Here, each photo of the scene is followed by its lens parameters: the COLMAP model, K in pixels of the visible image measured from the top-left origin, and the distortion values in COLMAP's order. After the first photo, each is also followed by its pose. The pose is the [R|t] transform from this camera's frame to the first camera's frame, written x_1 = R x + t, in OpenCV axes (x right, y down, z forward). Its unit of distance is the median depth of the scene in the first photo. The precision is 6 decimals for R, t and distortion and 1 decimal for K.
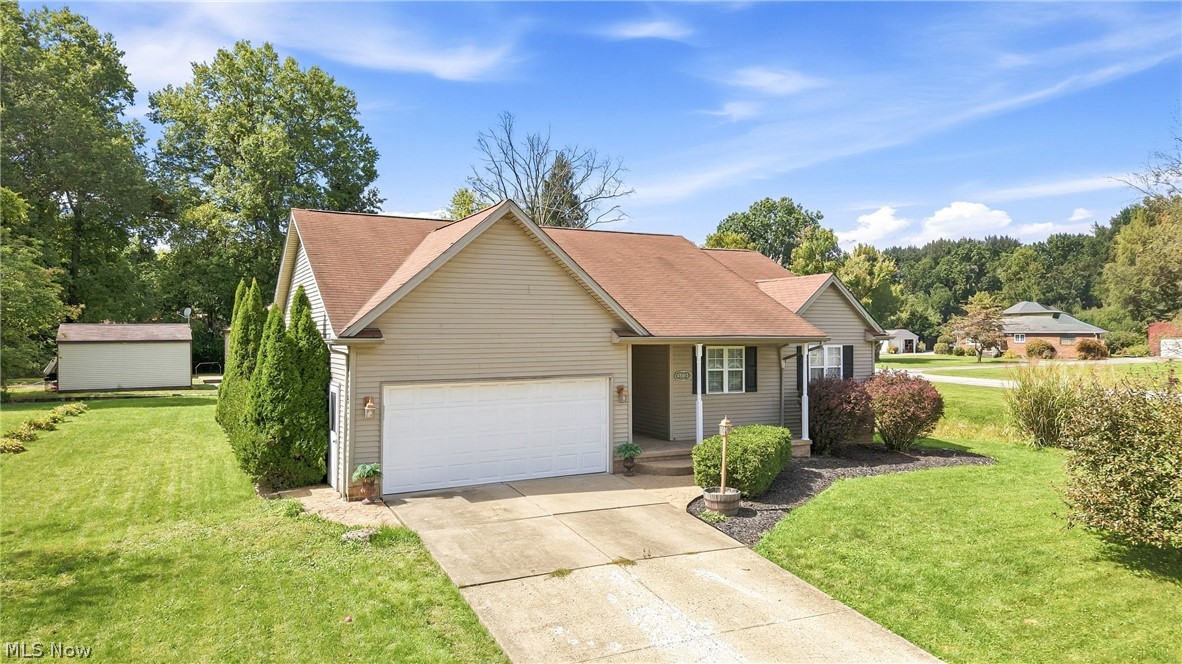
lens RADIAL K [[794.5, 0, 591.0], [0, 794.5, 332.0], [0, 0, 1]] dist [0.038624, -0.047699]
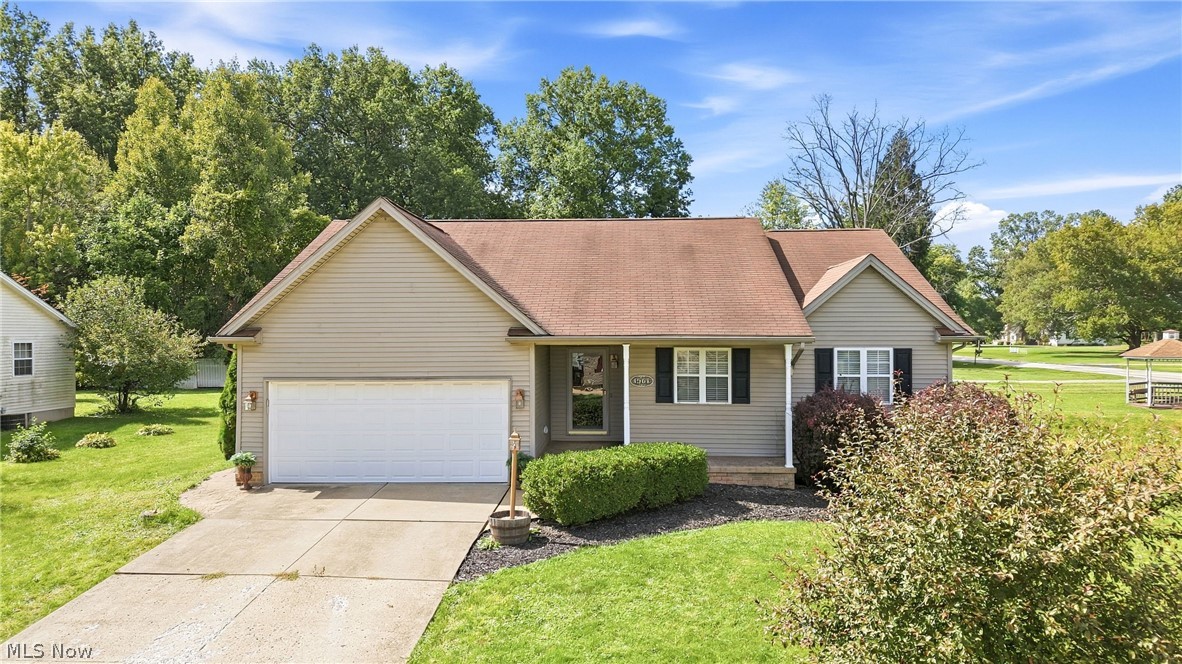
lens RADIAL K [[794.5, 0, 591.0], [0, 794.5, 332.0], [0, 0, 1]] dist [0.038624, -0.047699]
pose [[0.866957, -0.000873, -0.498383, 0.486305], [0.001102, 0.999999, 0.000166, 0.000939], [0.498382, -0.000693, 0.866957, 0.211814]]
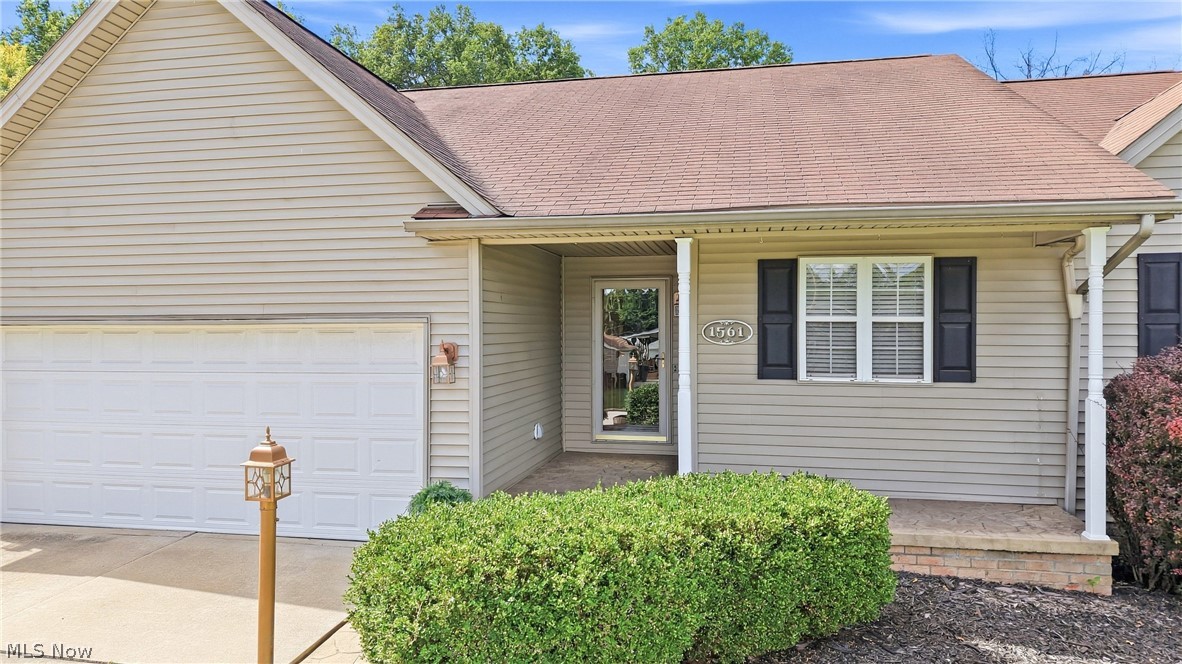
lens RADIAL K [[794.5, 0, 591.0], [0, 794.5, 332.0], [0, 0, 1]] dist [0.038624, -0.047699]
pose [[0.780106, 0.000957, -0.625647, 0.305966], [0.000187, 0.999998, 0.001762, 0.052725], [0.625647, -0.001491, 0.780105, 0.621289]]
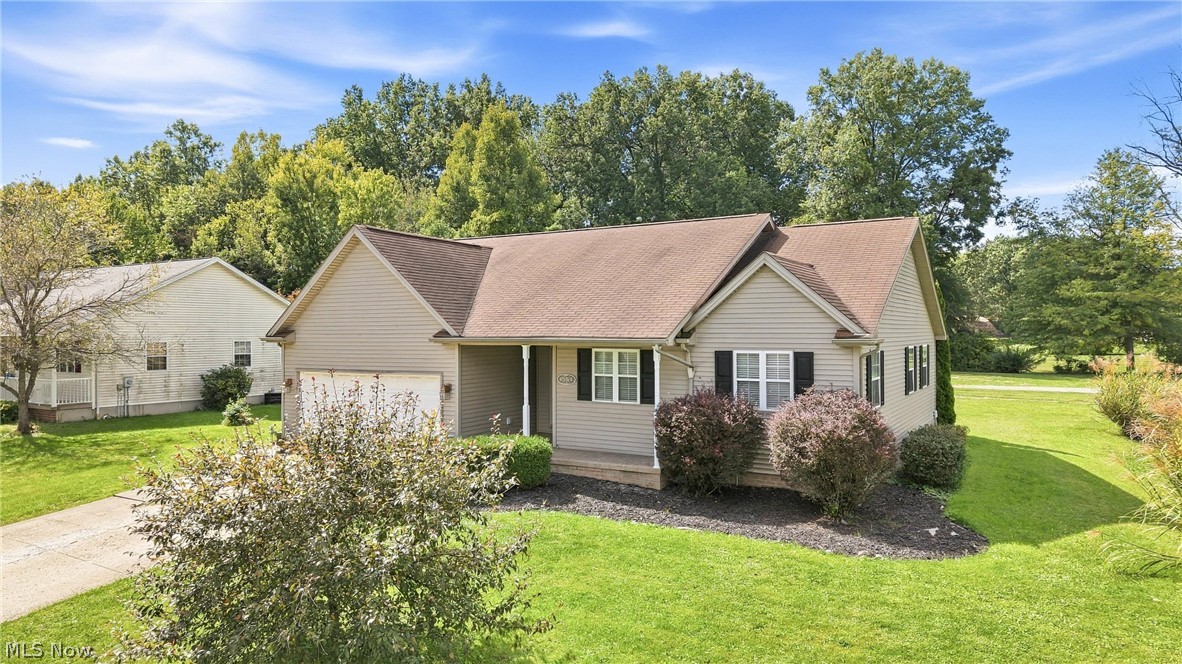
lens RADIAL K [[794.5, 0, 591.0], [0, 794.5, 332.0], [0, 0, 1]] dist [0.038624, -0.047699]
pose [[0.535217, -0.000027, -0.844714, 0.895831], [0.001020, 0.999999, 0.000615, -0.001503], [0.844714, -0.001191, 0.535217, 0.508143]]
